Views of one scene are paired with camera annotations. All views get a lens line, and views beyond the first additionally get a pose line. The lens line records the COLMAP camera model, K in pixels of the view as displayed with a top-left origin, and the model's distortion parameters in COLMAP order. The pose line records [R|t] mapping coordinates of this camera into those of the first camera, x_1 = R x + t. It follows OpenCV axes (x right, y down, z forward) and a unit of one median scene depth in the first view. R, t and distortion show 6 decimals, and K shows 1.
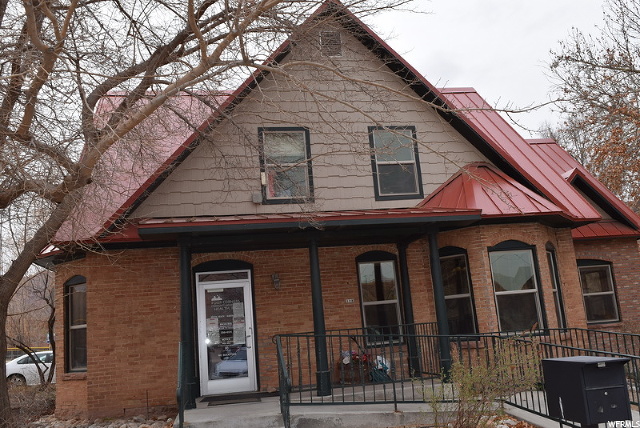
lens RADIAL K [[588.5, 0, 320.0], [0, 588.5, 214.0], [0, 0, 1]] dist [-0.003742, 0.003719]
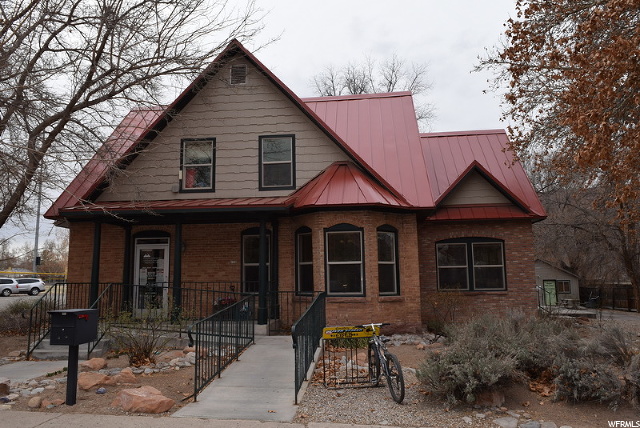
lens RADIAL K [[496.2, 0, 320.0], [0, 496.2, 214.0], [0, 0, 1]] dist [-0.002674, 0.000377]
pose [[0.957052, 0.029592, -0.288402, 0.574914], [-0.007147, 0.996883, 0.078570, -0.061773], [0.289828, -0.073135, 0.954280, -0.070409]]
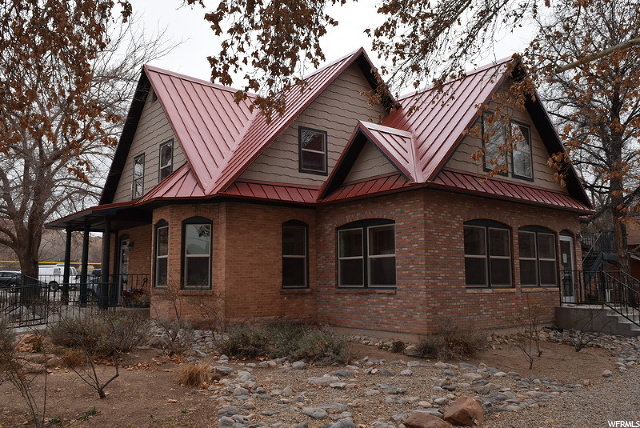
lens RADIAL K [[532.5, 0, 320.0], [0, 532.5, 214.0], [0, 0, 1]] dist [-0.035119, 0.006378]
pose [[0.474360, -0.027050, -0.879915, 1.526643], [0.140195, 0.989093, 0.045172, 0.028553], [0.869096, -0.144788, 0.472978, 0.717957]]
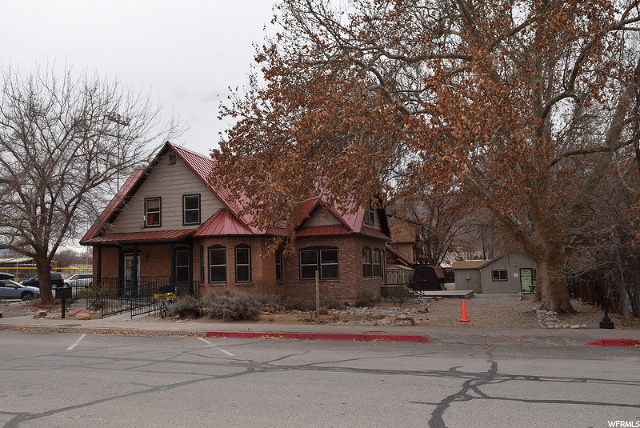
lens RADIAL K [[588.5, 0, 320.0], [0, 588.5, 214.0], [0, 0, 1]] dist [-0.003742, 0.003719]
pose [[0.864762, 0.006579, -0.502139, 1.870081], [0.057683, 0.991995, 0.112335, -0.323378], [0.498858, -0.126108, 0.857460, -0.848948]]
